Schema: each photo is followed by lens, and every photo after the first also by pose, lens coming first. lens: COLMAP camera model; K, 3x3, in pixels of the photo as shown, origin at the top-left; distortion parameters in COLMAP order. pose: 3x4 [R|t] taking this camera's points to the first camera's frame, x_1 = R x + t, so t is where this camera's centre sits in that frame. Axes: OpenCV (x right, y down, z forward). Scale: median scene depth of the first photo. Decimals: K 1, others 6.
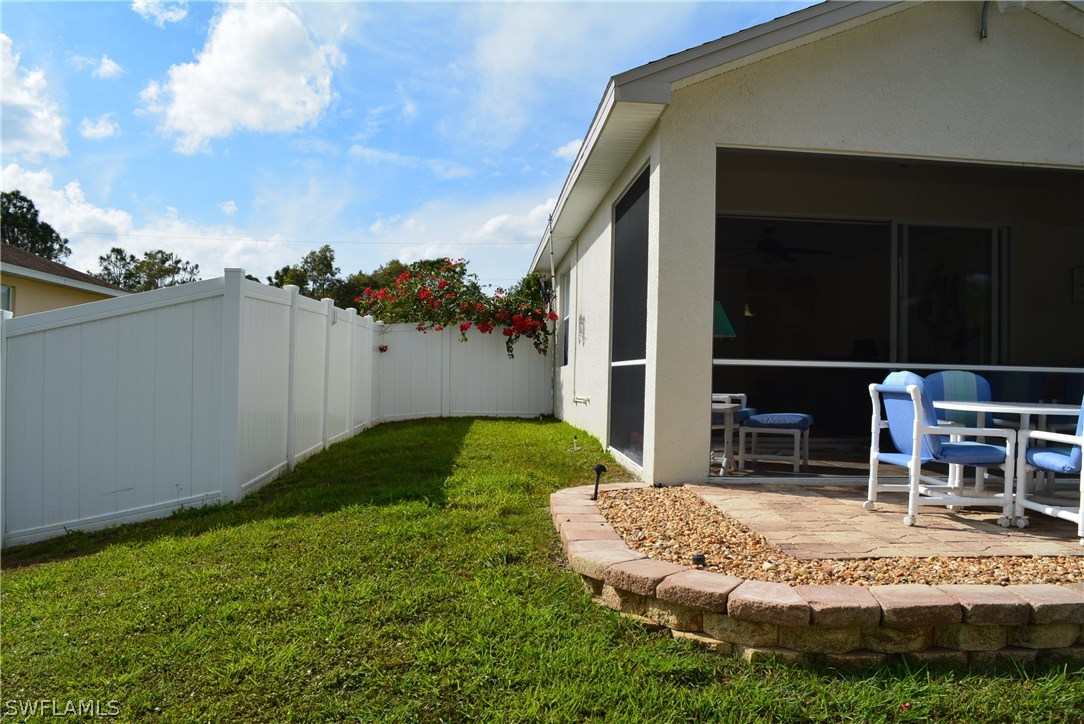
lens RADIAL K [[859.6, 0, 544.2], [0, 859.6, 358.6], [0, 0, 1]] dist [-0.058636, 0.004249]
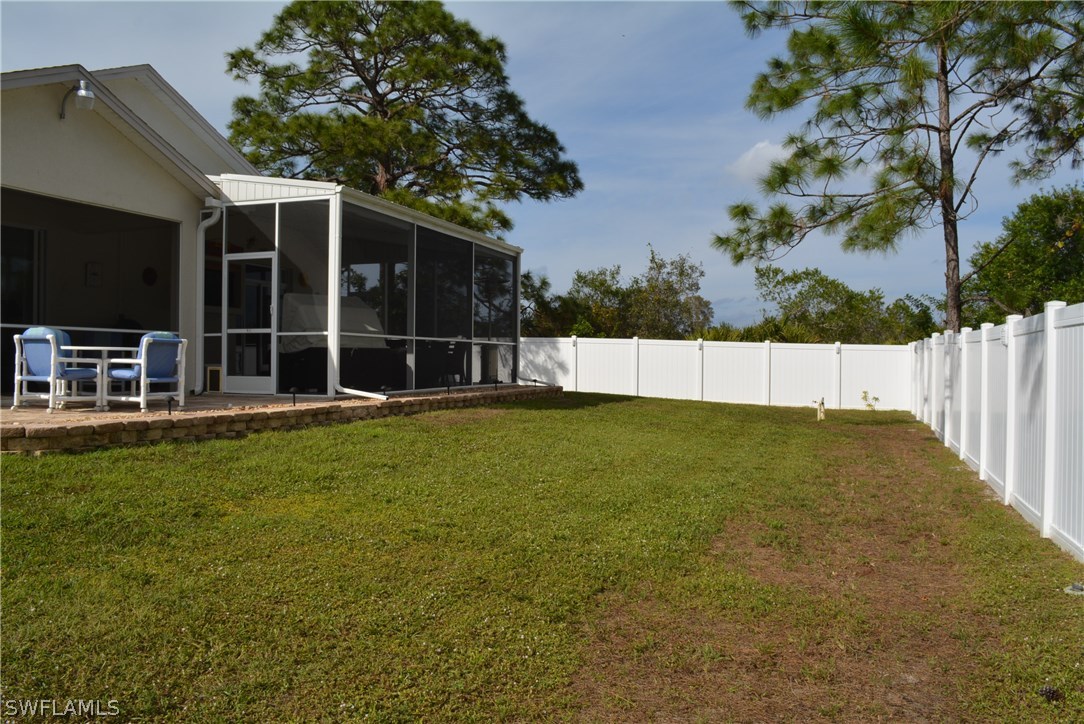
lens RADIAL K [[859.6, 0, 543.3], [0, 859.6, 360.4], [0, 0, 1]] dist [-0.058636, 0.004249]
pose [[0.417646, -0.019613, 0.908398, -0.735906], [-0.013344, 0.999527, 0.027715, 0.022565], [-0.908512, -0.023697, 0.417186, -0.667852]]
